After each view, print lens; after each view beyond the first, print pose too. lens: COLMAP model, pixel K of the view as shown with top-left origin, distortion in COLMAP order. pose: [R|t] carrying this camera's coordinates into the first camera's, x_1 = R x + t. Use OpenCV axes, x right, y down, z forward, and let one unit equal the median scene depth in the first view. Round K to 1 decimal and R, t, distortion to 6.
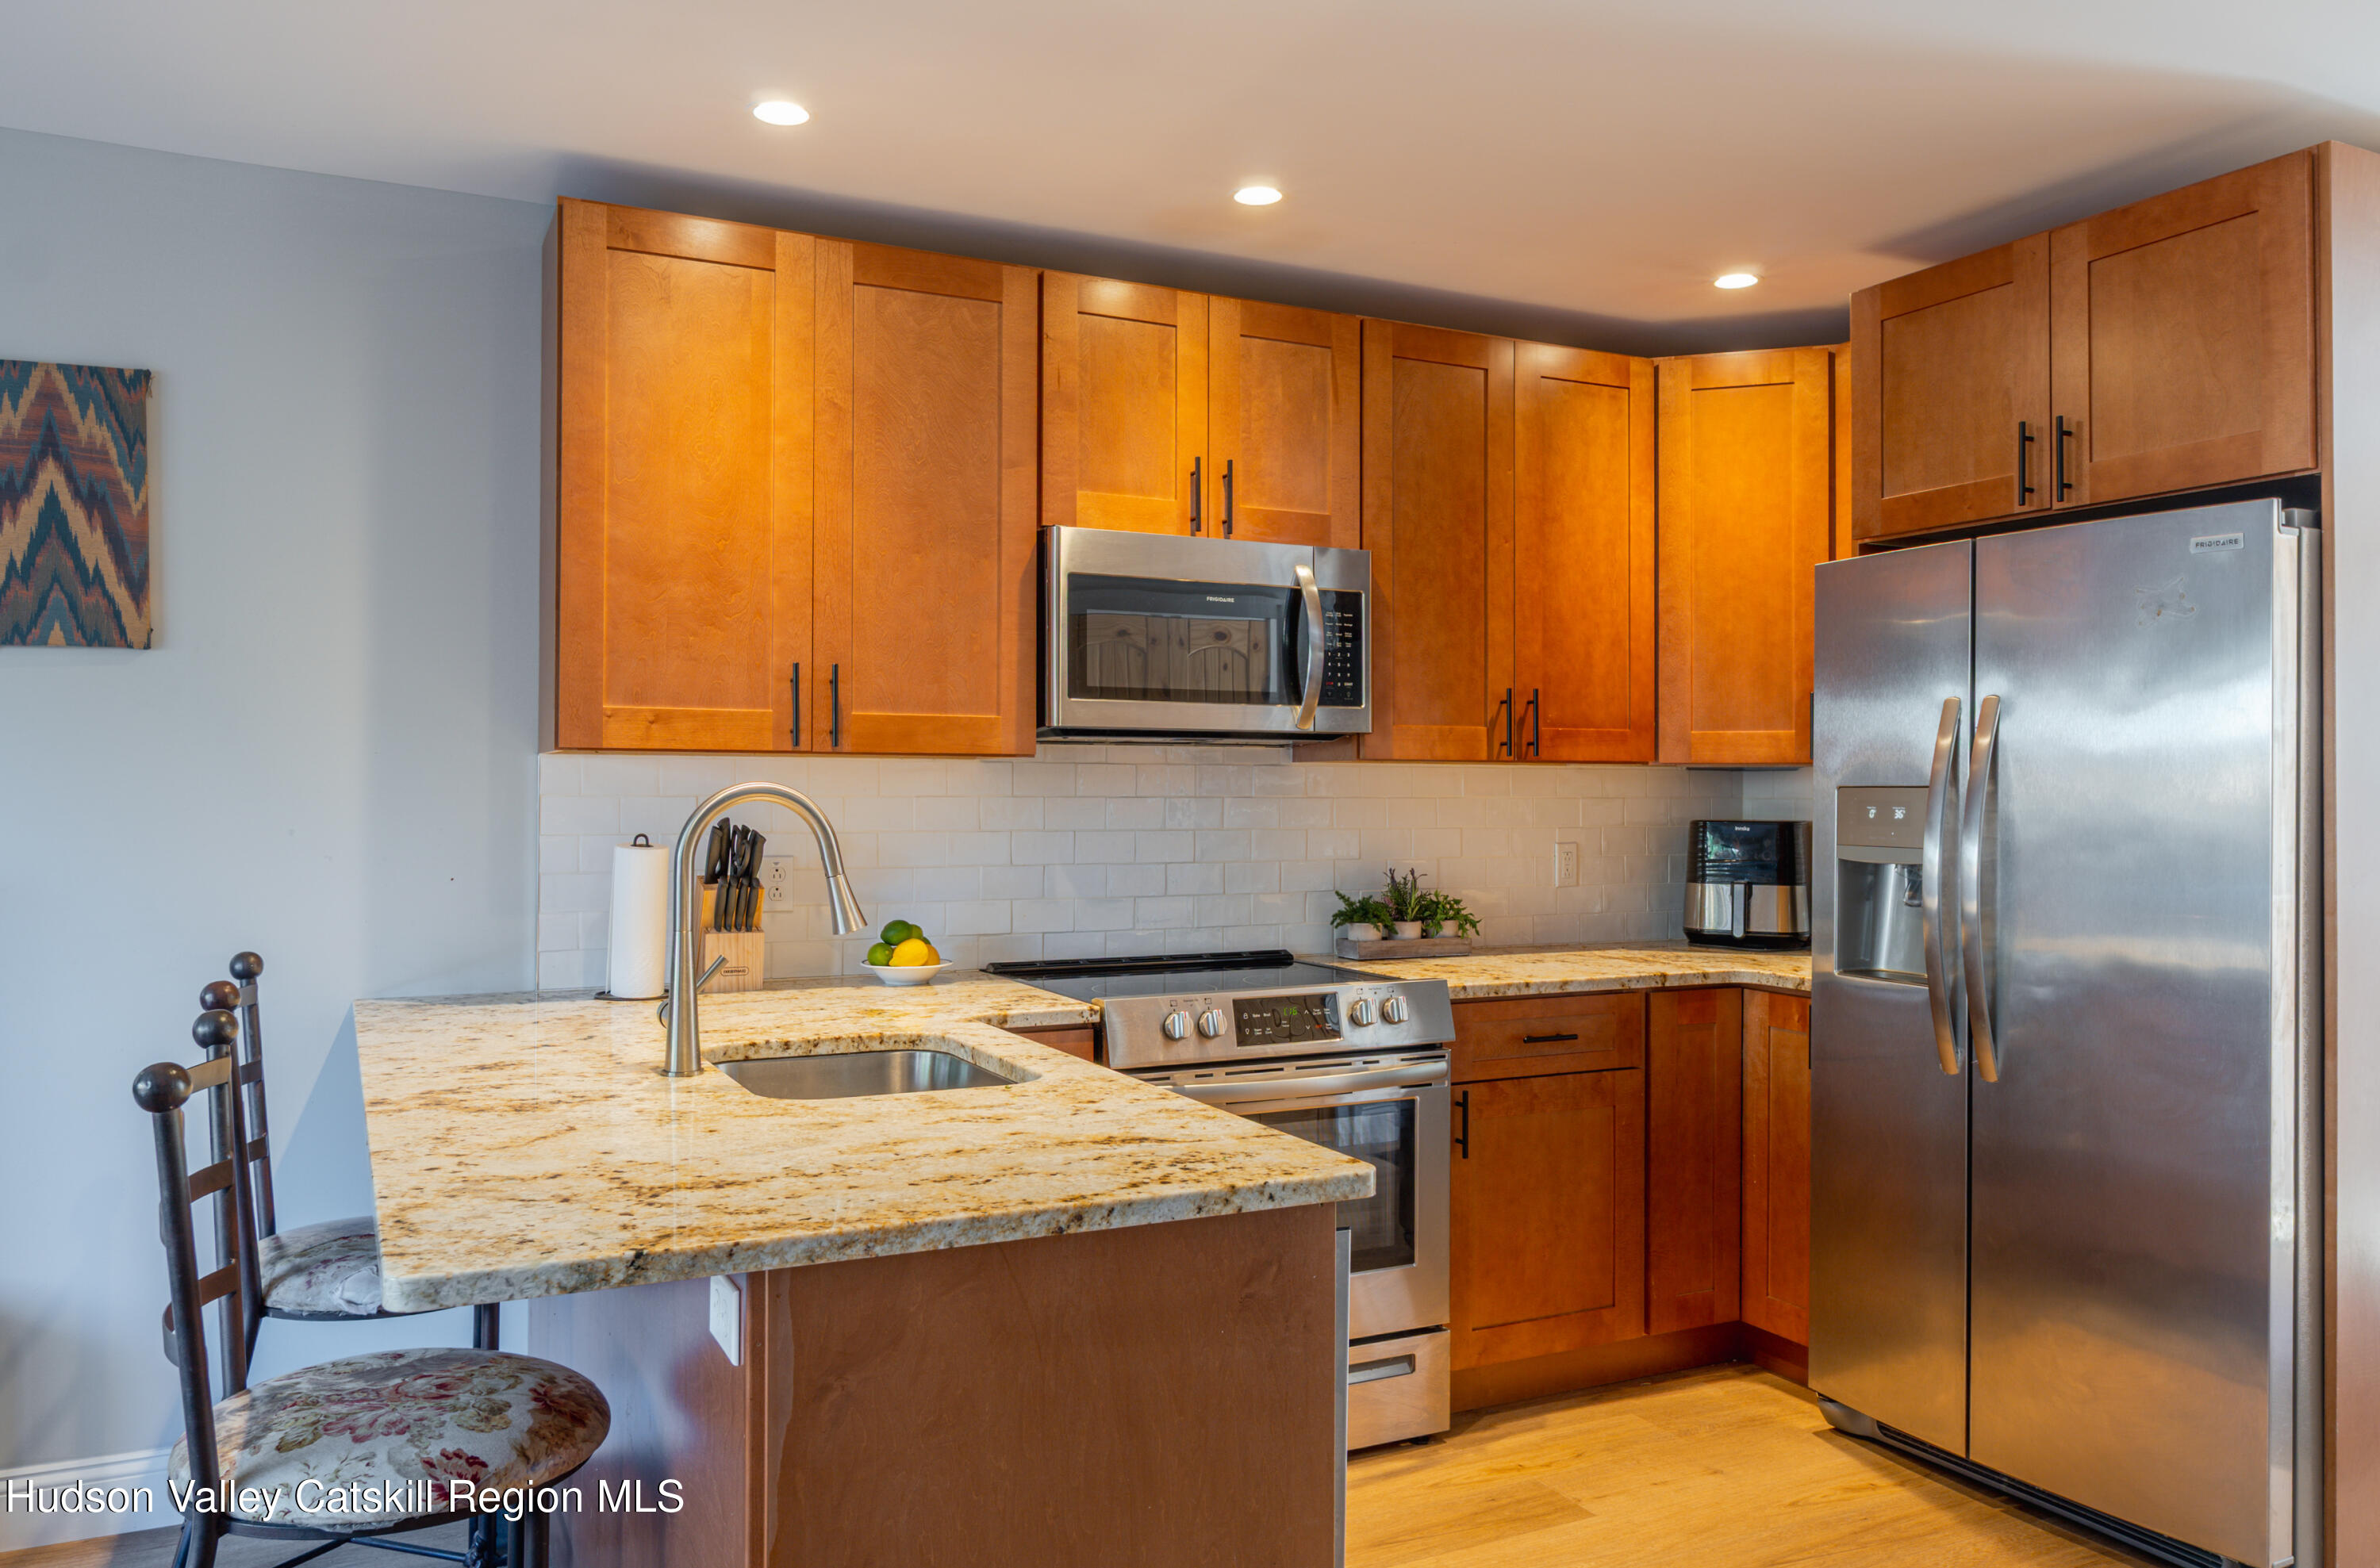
lens RADIAL K [[1709.5, 0, 1221.0], [0, 1709.5, 770.4], [0, 0, 1]] dist [-0.002599, -0.000784]
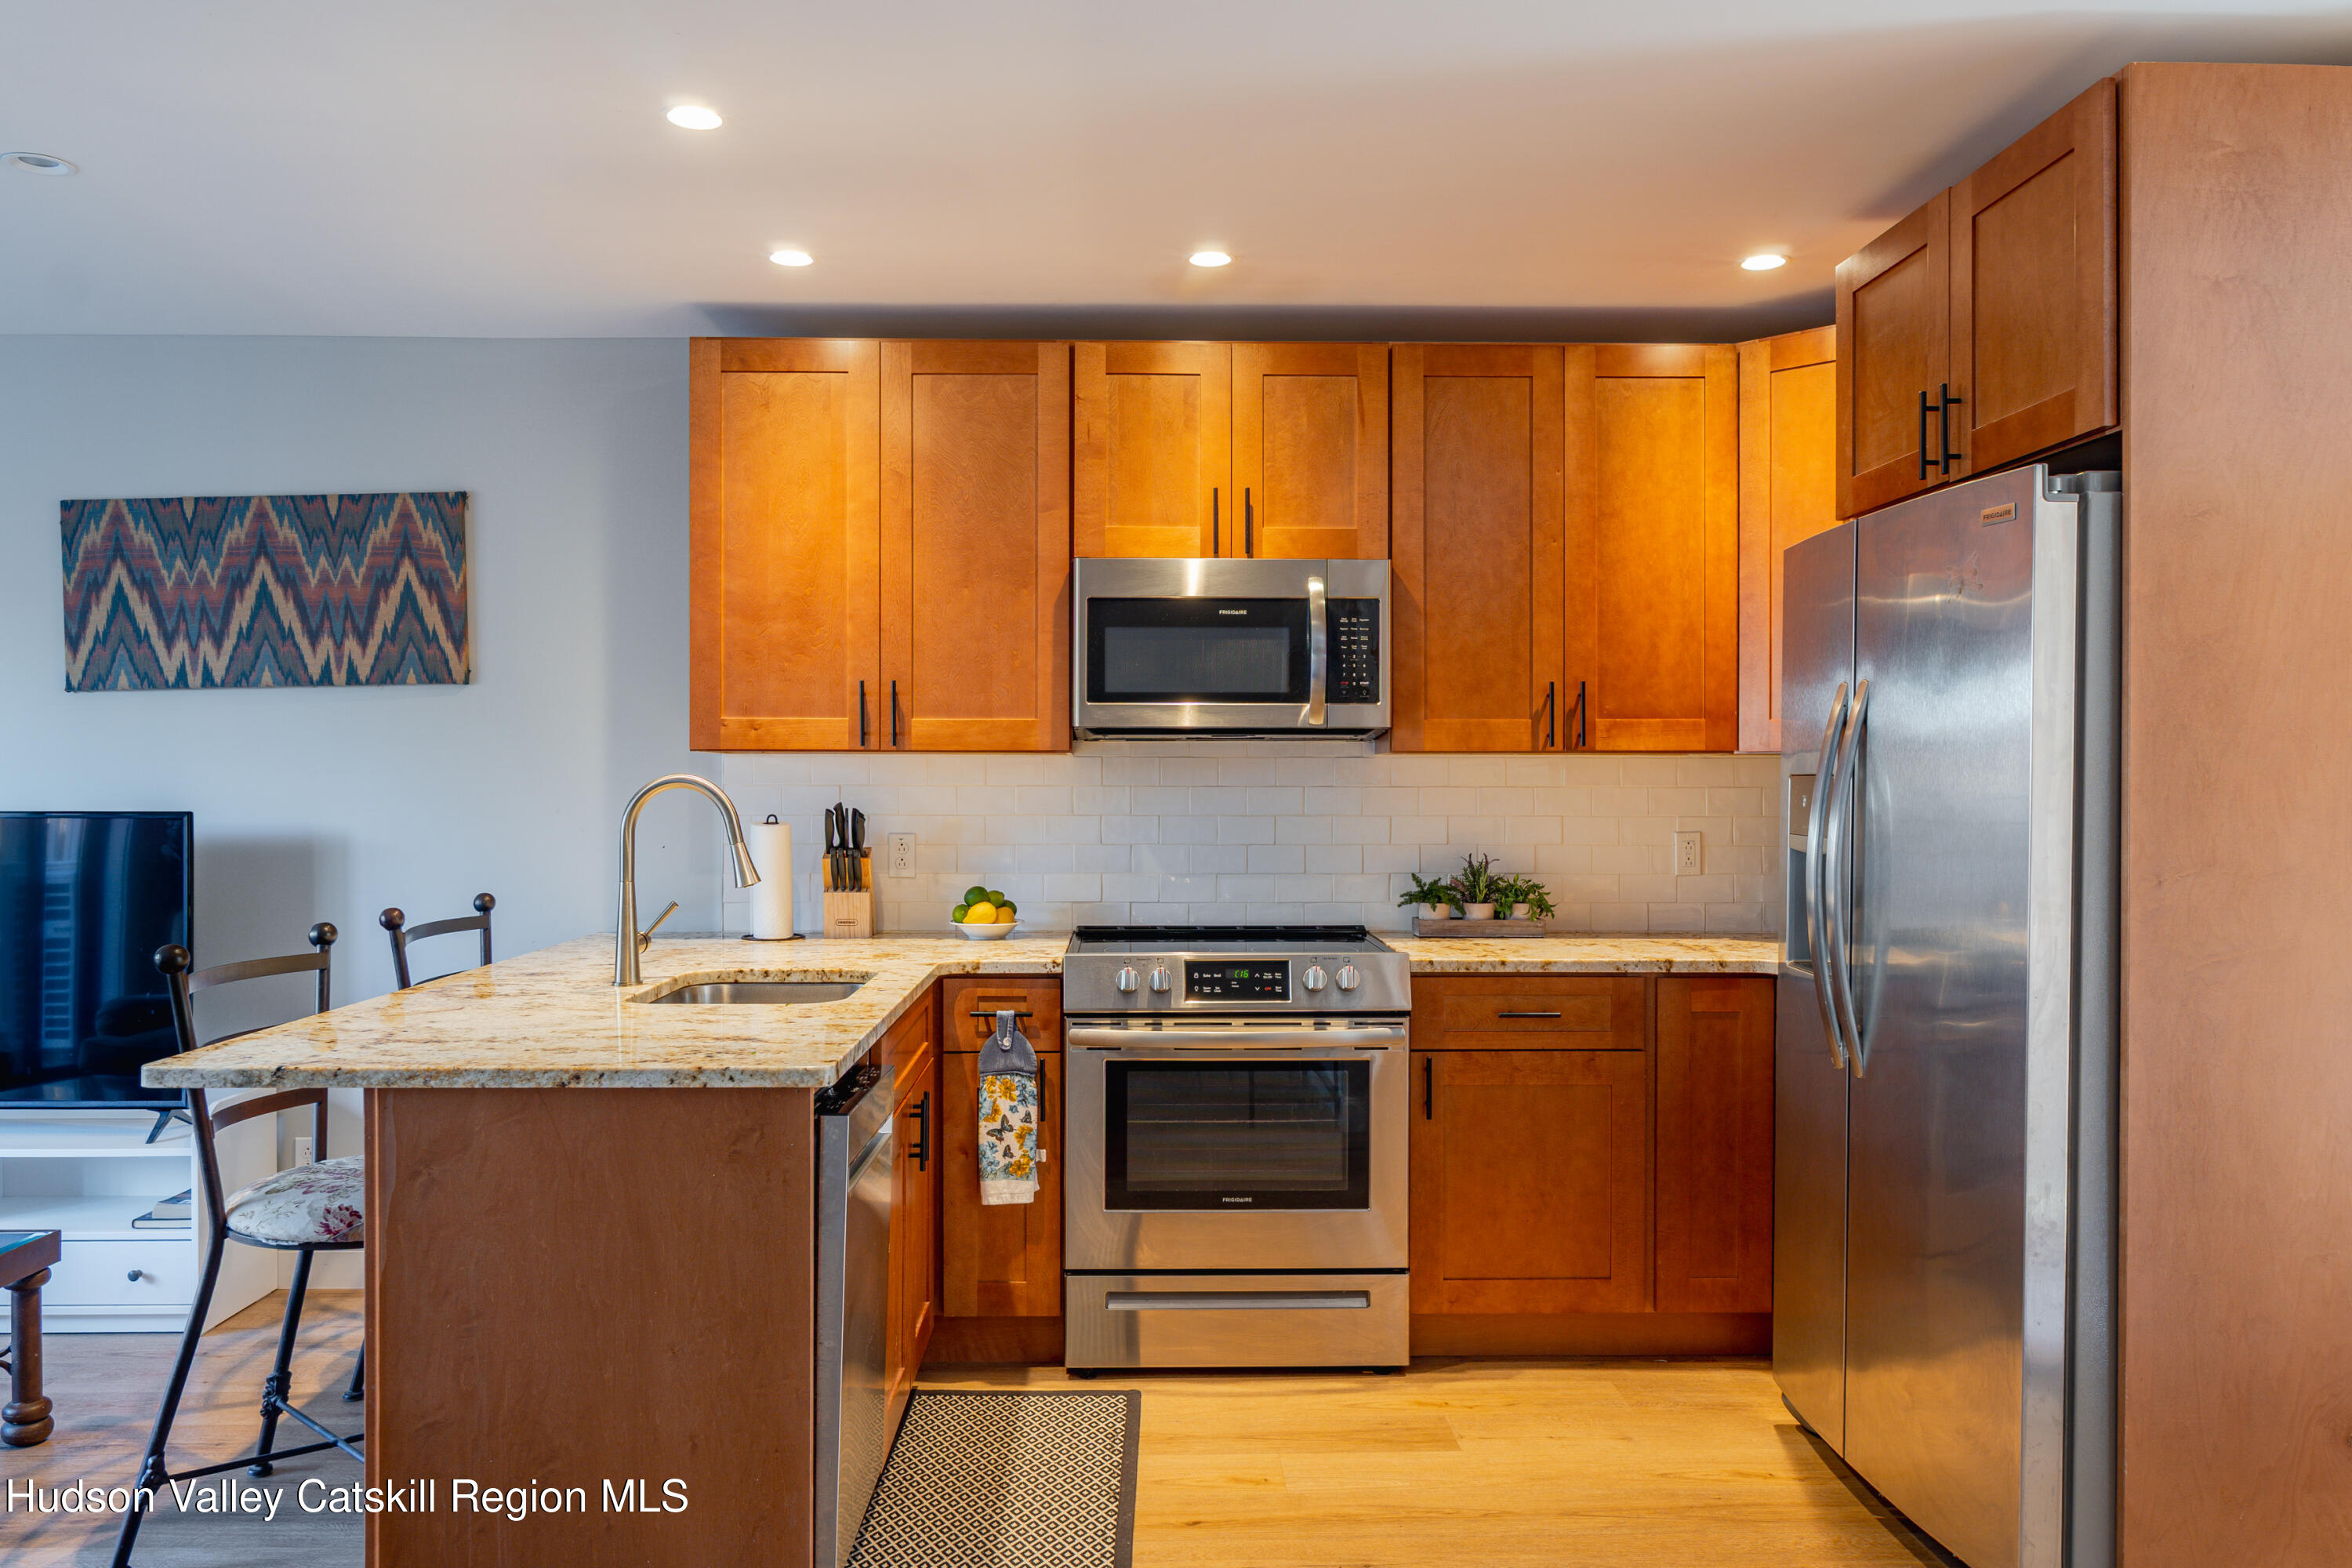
lens RADIAL K [[1689.6, 0, 1210.1], [0, 1689.6, 788.4], [0, 0, 1]] dist [-0.002599, -0.000784]
pose [[0.903754, -0.000095, -0.428052, 0.499155], [0.006655, 0.999882, 0.013828, 0.001557], [0.428000, -0.015346, 0.903648, -0.024740]]
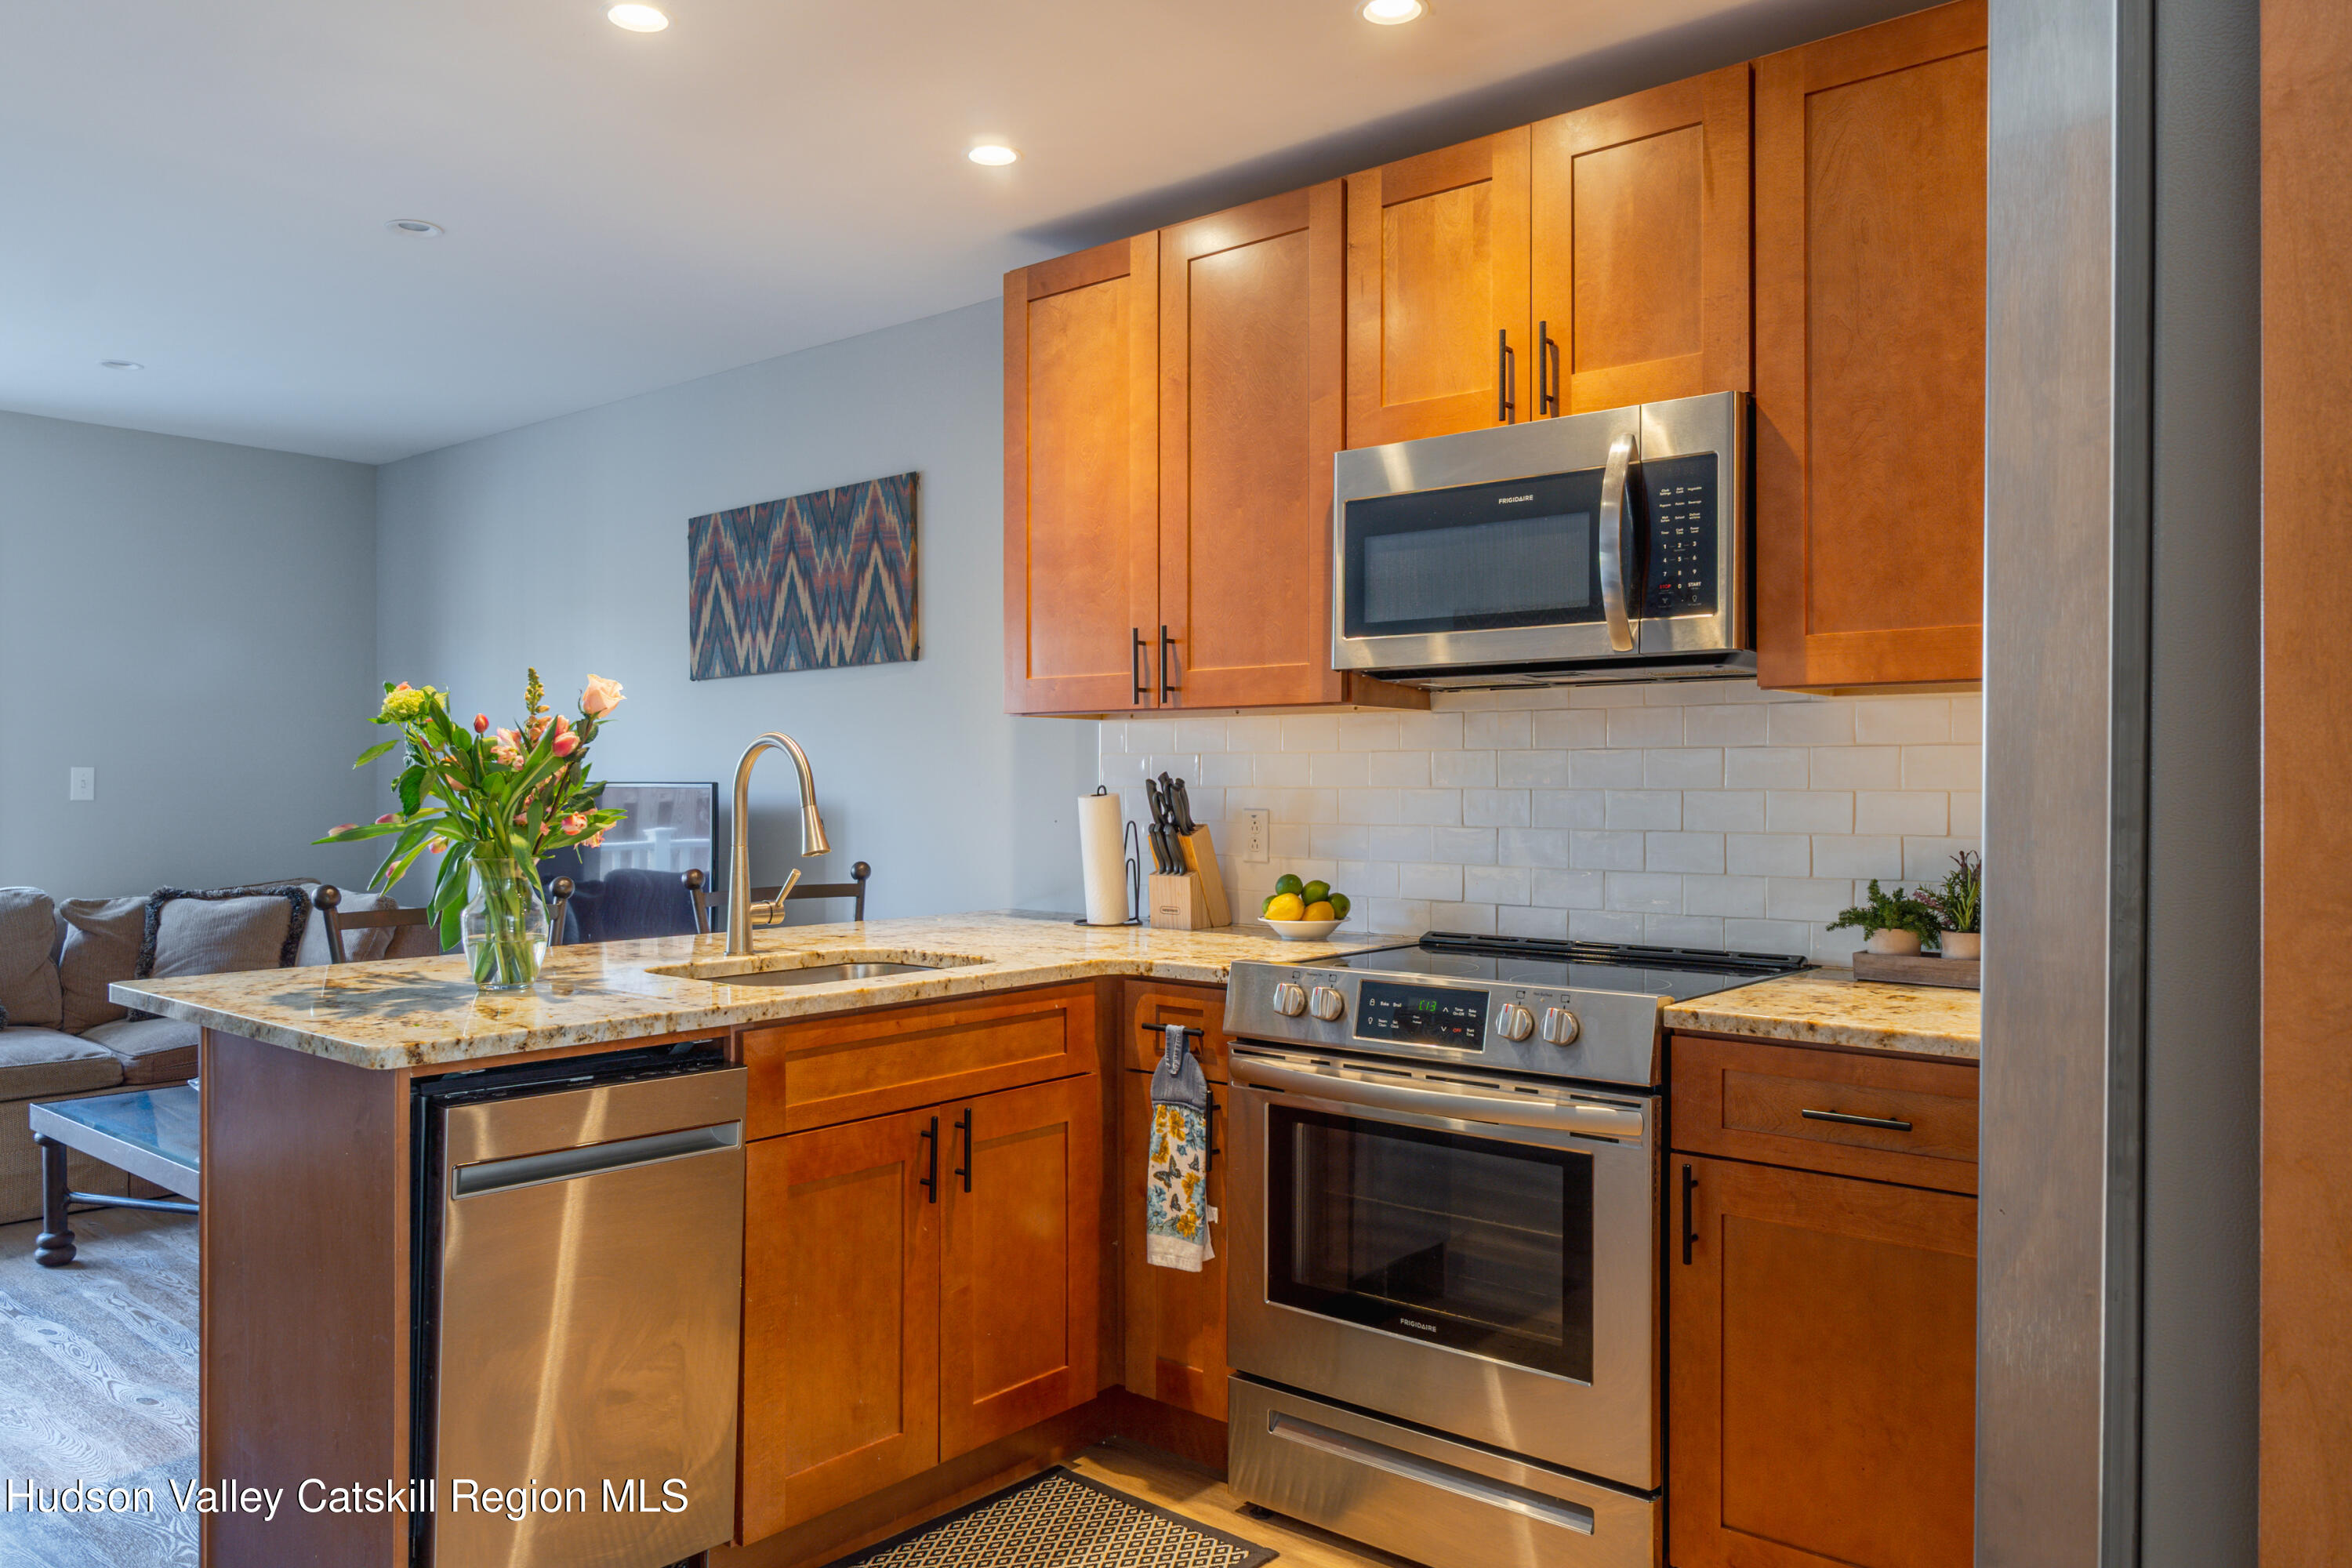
lens RADIAL K [[1689.6, 0, 1160.1], [0, 1689.6, 779.0], [0, 0, 1]] dist [-0.002599, -0.000784]
pose [[0.371725, -0.004766, -0.928331, 0.725291], [0.011773, 0.999931, -0.000419, 0.032745], [0.928268, -0.010774, 0.371756, 0.583267]]
